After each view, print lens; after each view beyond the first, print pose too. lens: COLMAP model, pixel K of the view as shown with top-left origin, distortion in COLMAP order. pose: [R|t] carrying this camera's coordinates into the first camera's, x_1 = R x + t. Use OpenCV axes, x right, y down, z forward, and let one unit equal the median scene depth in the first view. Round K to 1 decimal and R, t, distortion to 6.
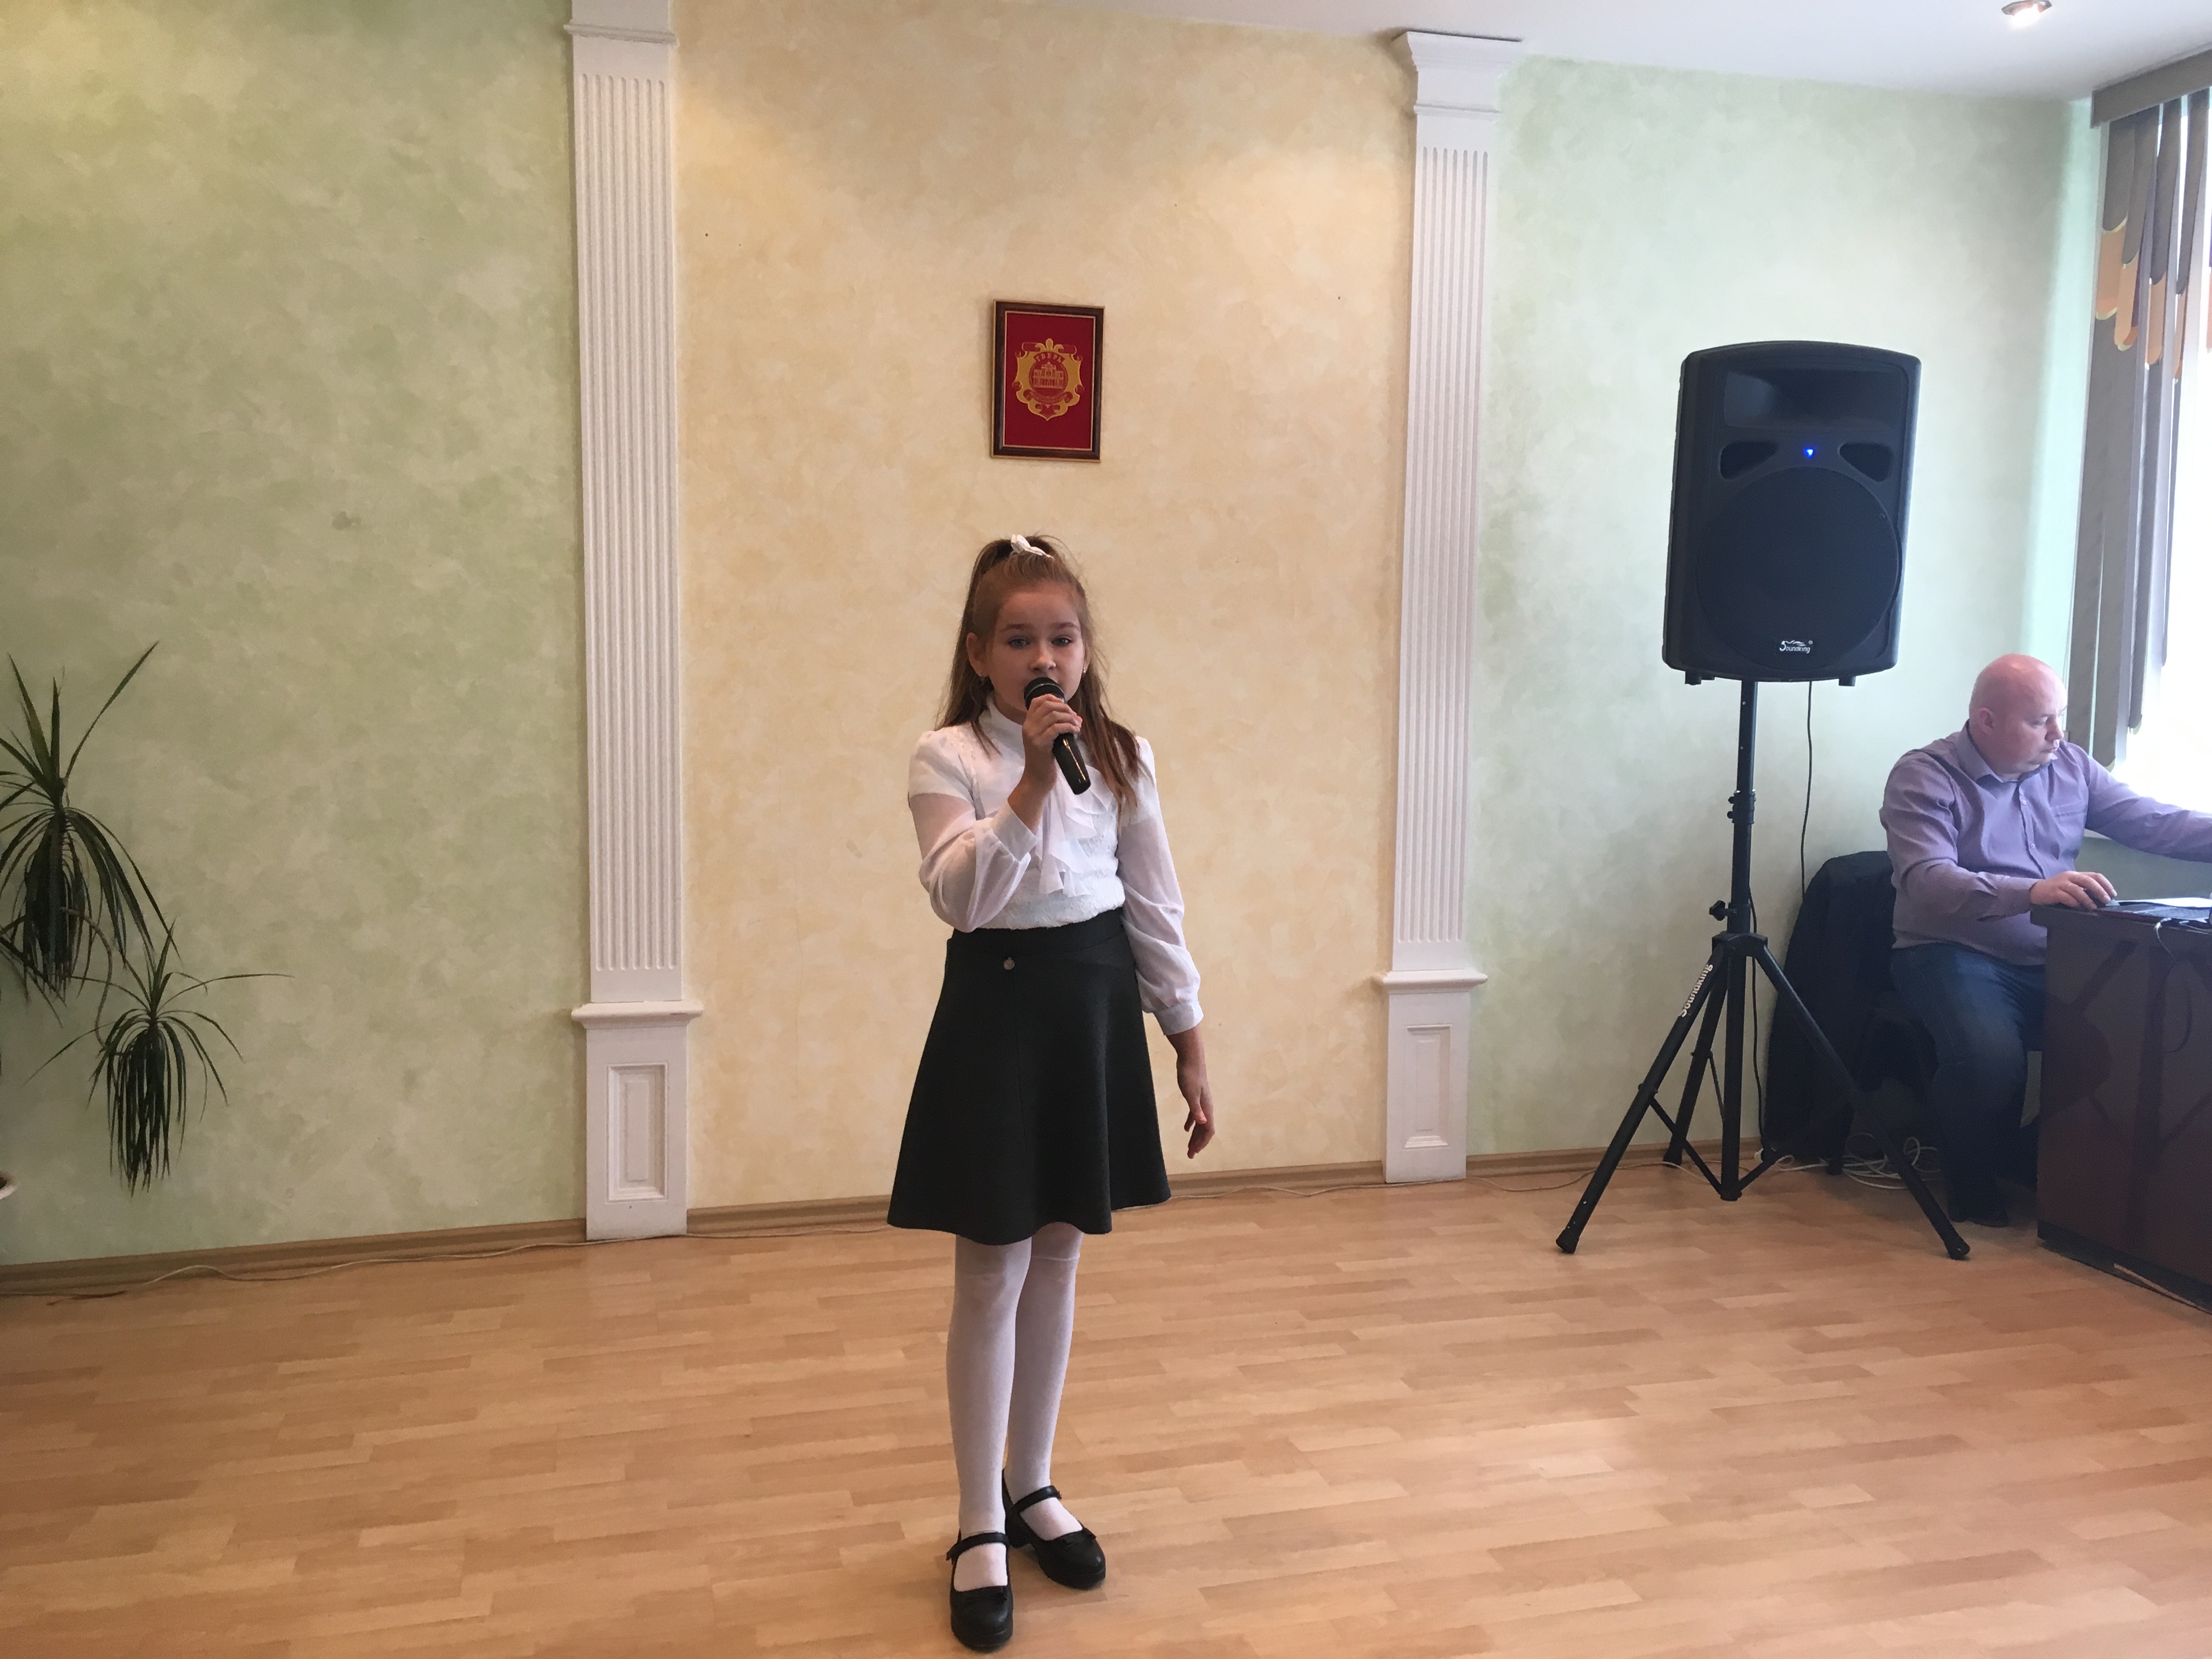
lens RADIAL K [[1880.3, 0, 1108.8], [0, 1880.3, 829.8], [0, 0, 1]] dist [0.083008, -0.110963]
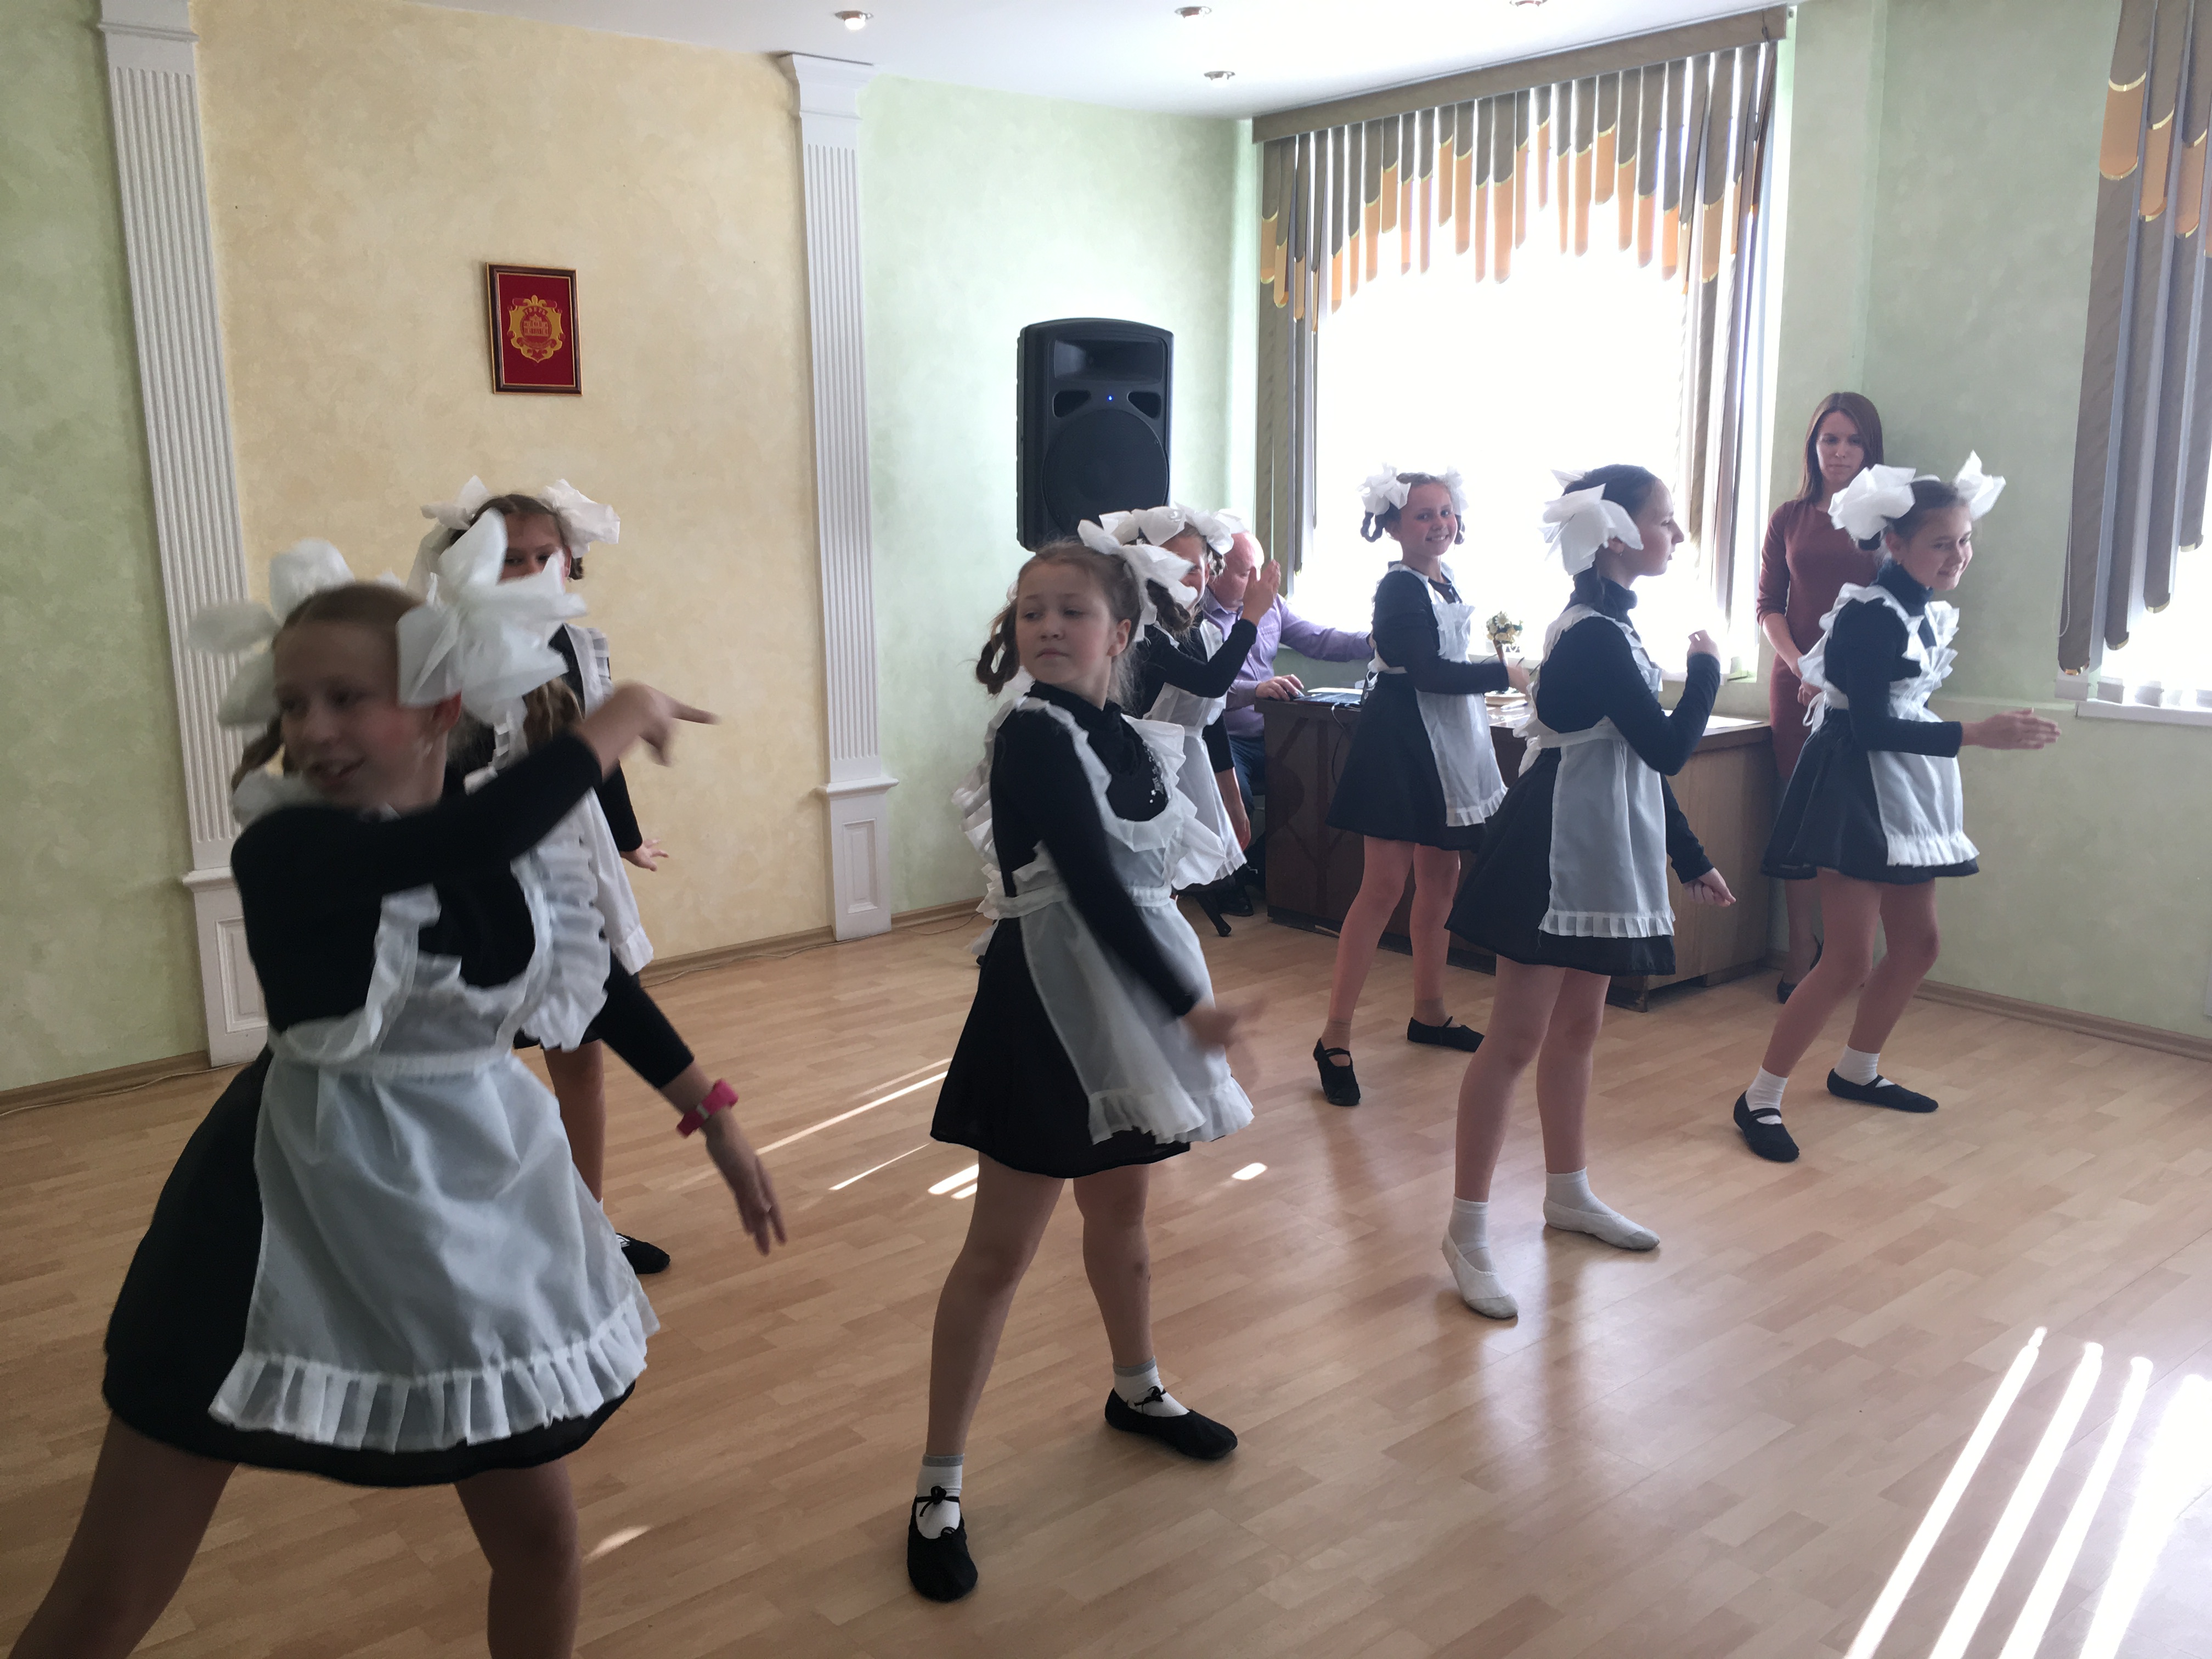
lens RADIAL K [[1880.3, 0, 1114.5], [0, 1880.3, 819.3], [0, 0, 1]] dist [0.083008, -0.110963]
pose [[0.906835, -0.099163, 0.409654, -0.237457], [0.058829, 0.992195, 0.109947, -0.037061], [-0.417359, -0.075604, 0.905591, -0.312362]]
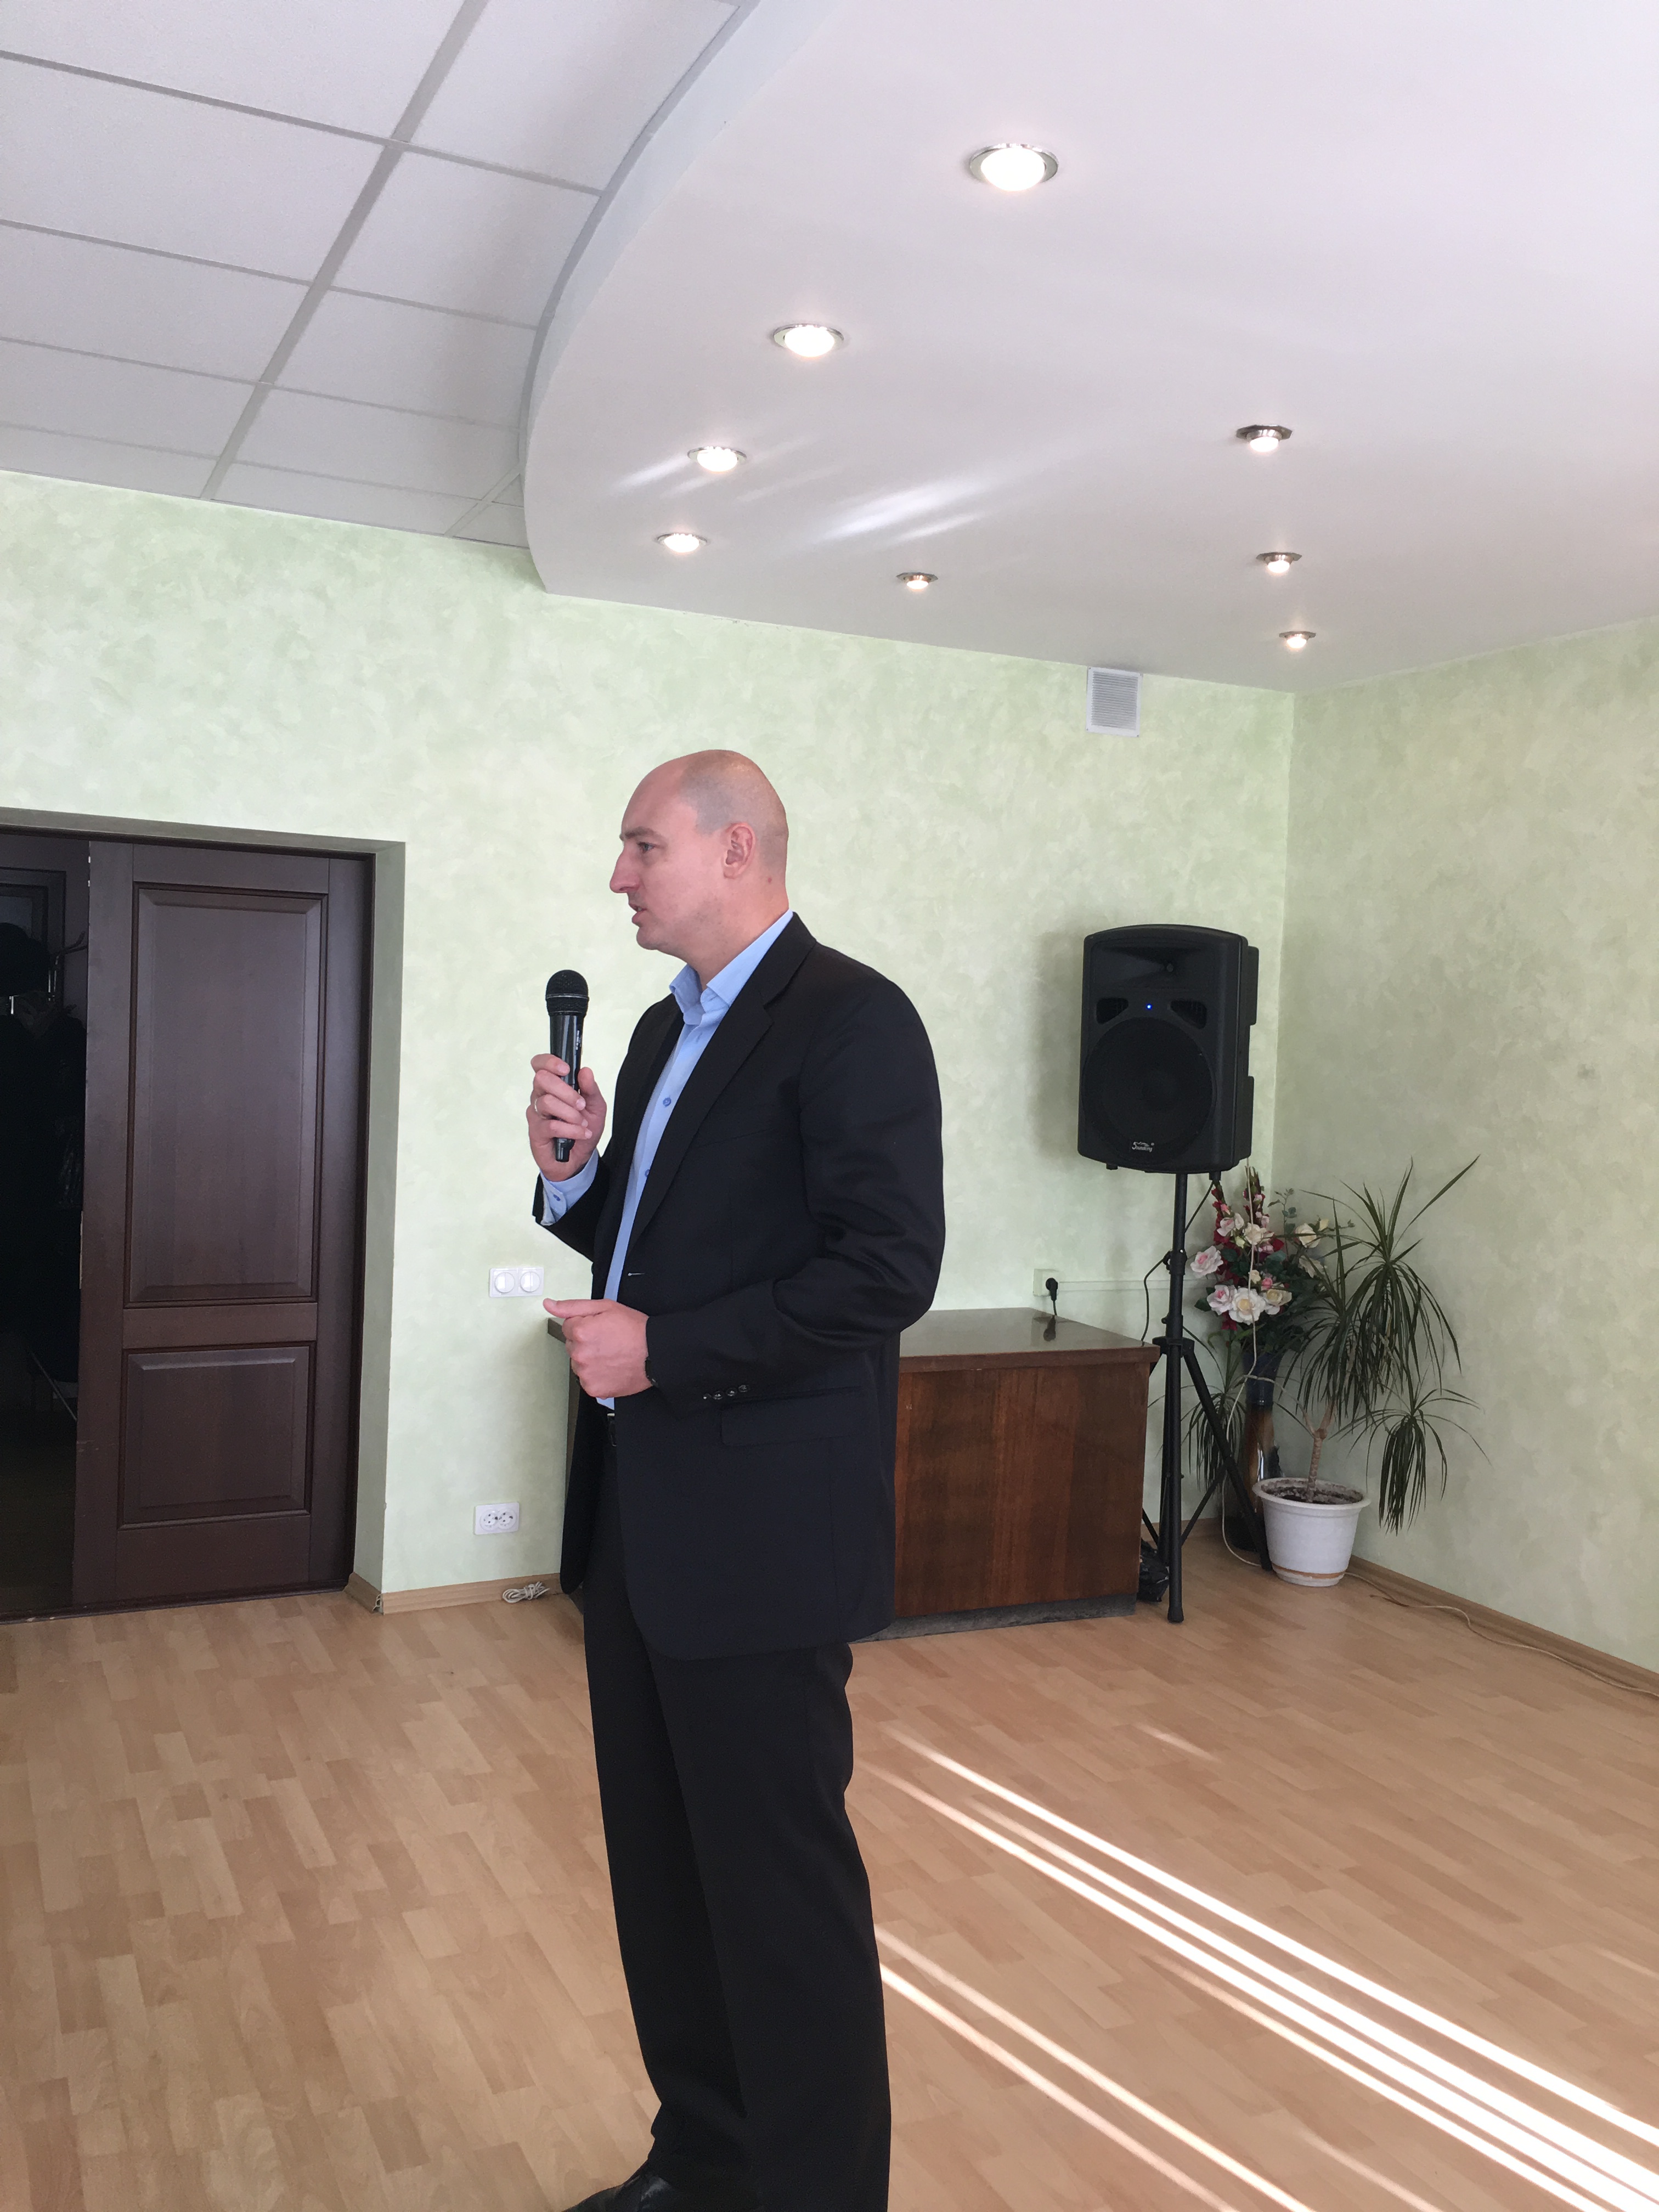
lens RADIAL K [[1880.3, 0, 840.6], [0, 1880.3, 1089.0], [0, 0, 1]] dist [0.083008, -0.110963]
pose [[0.180317, 0.034592, -0.983000, 0.737547], [-0.124944, 0.992091, 0.011993, -0.098393], [0.975641, 0.120657, 0.183213, 0.261241]]
